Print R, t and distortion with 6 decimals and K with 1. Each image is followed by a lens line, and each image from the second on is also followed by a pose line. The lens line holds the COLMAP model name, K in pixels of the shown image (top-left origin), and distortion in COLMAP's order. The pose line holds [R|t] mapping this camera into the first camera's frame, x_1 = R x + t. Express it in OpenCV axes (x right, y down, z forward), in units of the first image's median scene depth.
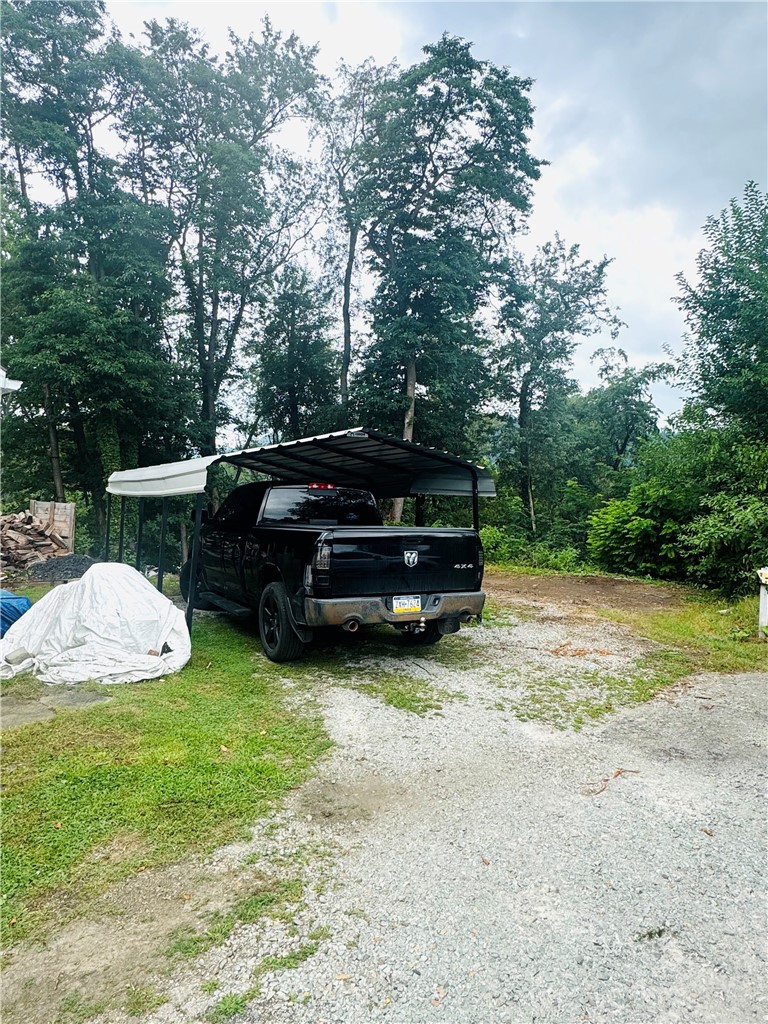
lens RADIAL K [[636.7, 0, 382.7], [0, 636.7, 511.8], [0, 0, 1]] dist [-0.001230, -0.000184]
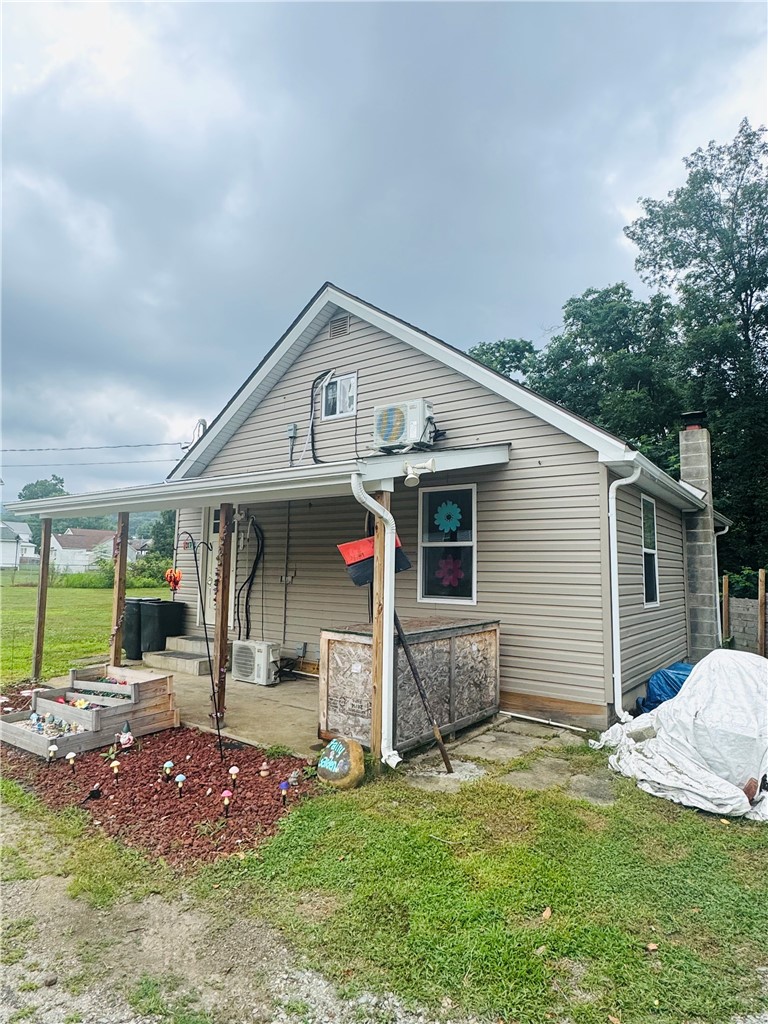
lens RADIAL K [[593.2, 0, 381.4], [0, 593.2, 504.8], [0, 0, 1]] dist [-0.001625, 0.000189]
pose [[0.101059, -0.096156, -0.990223, 0.089601], [-0.049420, 0.993604, -0.101529, -0.001538], [0.993652, 0.059197, 0.095661, 0.148994]]
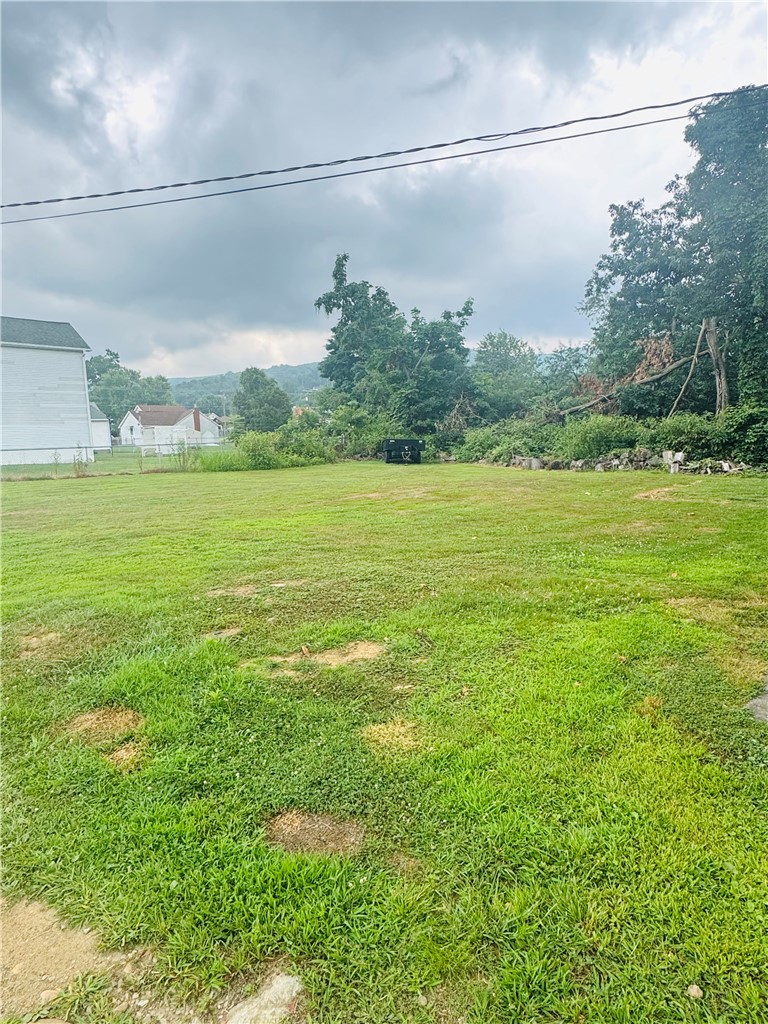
lens RADIAL K [[624.1, 0, 382.9], [0, 624.1, 512.5], [0, 0, 1]] dist [0.001445, 0.000327]
pose [[-0.001847, 0.133737, -0.991015, -0.315345], [0.002584, 0.991014, 0.133732, 0.012574], [0.999995, -0.002313, -0.002176, -0.150416]]
